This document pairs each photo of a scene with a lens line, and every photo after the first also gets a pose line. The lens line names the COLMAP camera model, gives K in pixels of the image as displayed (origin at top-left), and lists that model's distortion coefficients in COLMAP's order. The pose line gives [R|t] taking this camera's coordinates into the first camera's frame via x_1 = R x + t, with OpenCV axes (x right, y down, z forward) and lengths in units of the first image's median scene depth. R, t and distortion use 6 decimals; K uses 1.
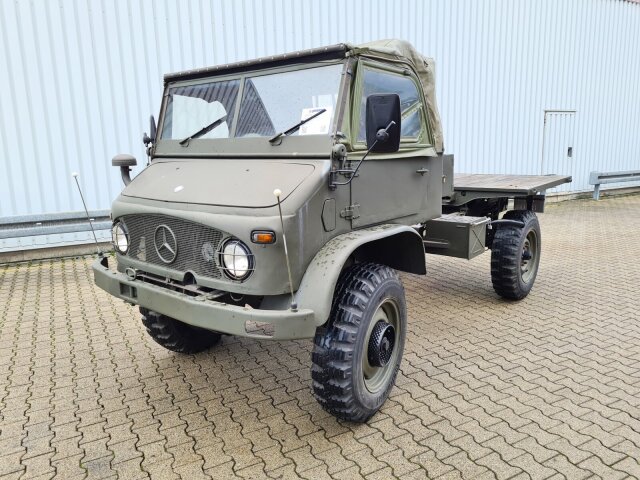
lens RADIAL K [[486.6, 0, 318.9], [0, 486.6, 239.0], [0, 0, 1]] dist [0.032303, -0.015843]
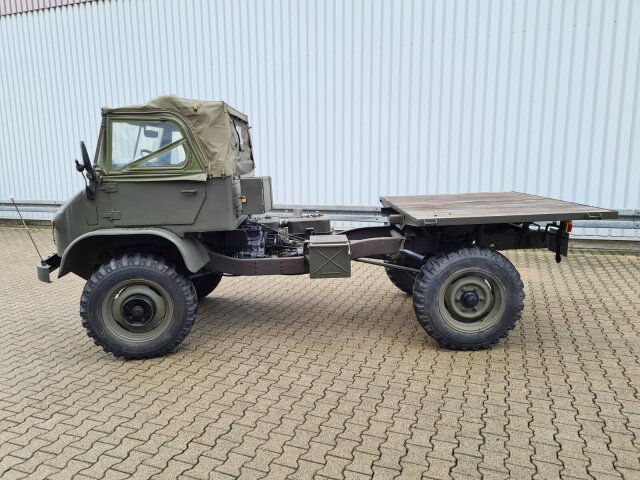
lens RADIAL K [[486.6, 0, 324.4], [0, 486.6, 238.4], [0, 0, 1]] dist [0.032303, -0.015843]
pose [[0.662261, 0.141367, -0.735816, 1.443570], [-0.140038, 0.988089, 0.063795, -0.153026], [0.736070, 0.060793, 0.674170, 0.407416]]
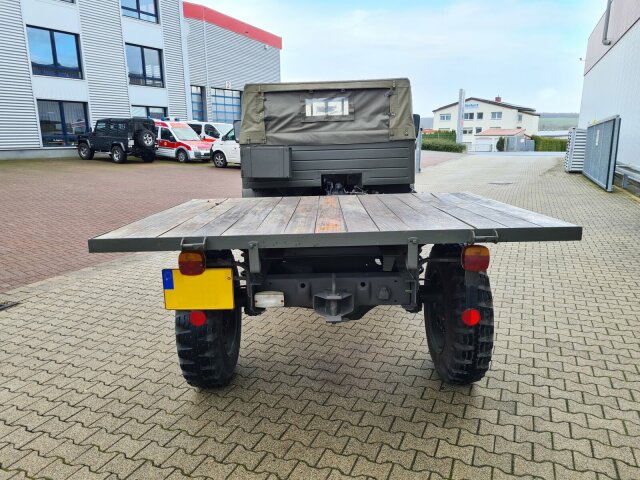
lens RADIAL K [[486.6, 0, 321.6], [0, 486.6, 239.4], [0, 0, 1]] dist [0.032303, -0.015843]
pose [[-0.769315, 0.180283, -0.612905, 1.150543], [-0.077209, 0.926090, 0.369317, -0.553606], [0.634187, 0.331444, -0.698536, 2.601794]]
